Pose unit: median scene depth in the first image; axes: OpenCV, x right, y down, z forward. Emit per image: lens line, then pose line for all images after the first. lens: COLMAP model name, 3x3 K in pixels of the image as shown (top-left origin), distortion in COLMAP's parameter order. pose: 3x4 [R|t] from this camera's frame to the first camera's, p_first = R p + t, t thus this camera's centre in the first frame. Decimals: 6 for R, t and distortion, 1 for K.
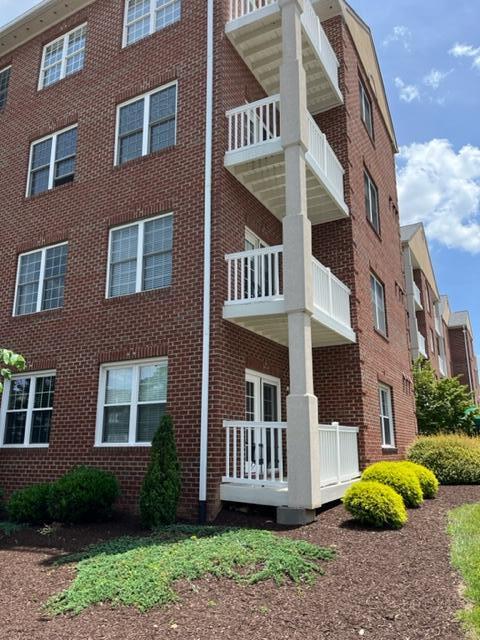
lens RADIAL K [[489.1, 0, 239.6], [0, 489.1, 322.9], [0, 0, 1]] dist [0.033582, -0.025642]
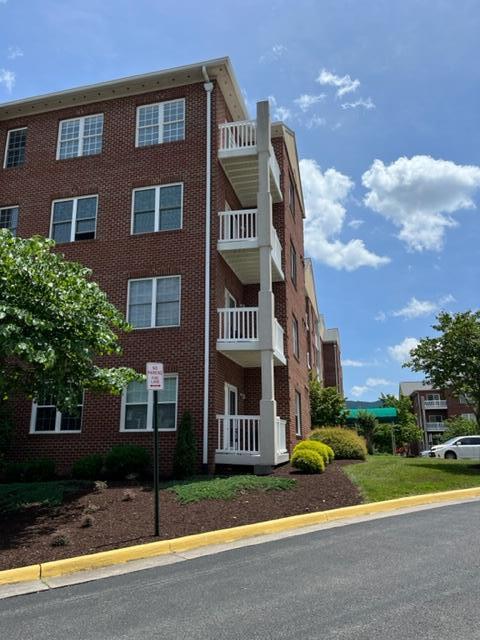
lens RADIAL K [[489.1, 0, 238.3], [0, 489.1, 319.0], [0, 0, 1]] dist [0.033582, -0.025642]
pose [[0.968146, 0.059665, 0.243174, -0.306306], [-0.057737, 0.998218, -0.015053, -0.077111], [-0.243639, 0.000534, 0.969866, -0.472475]]
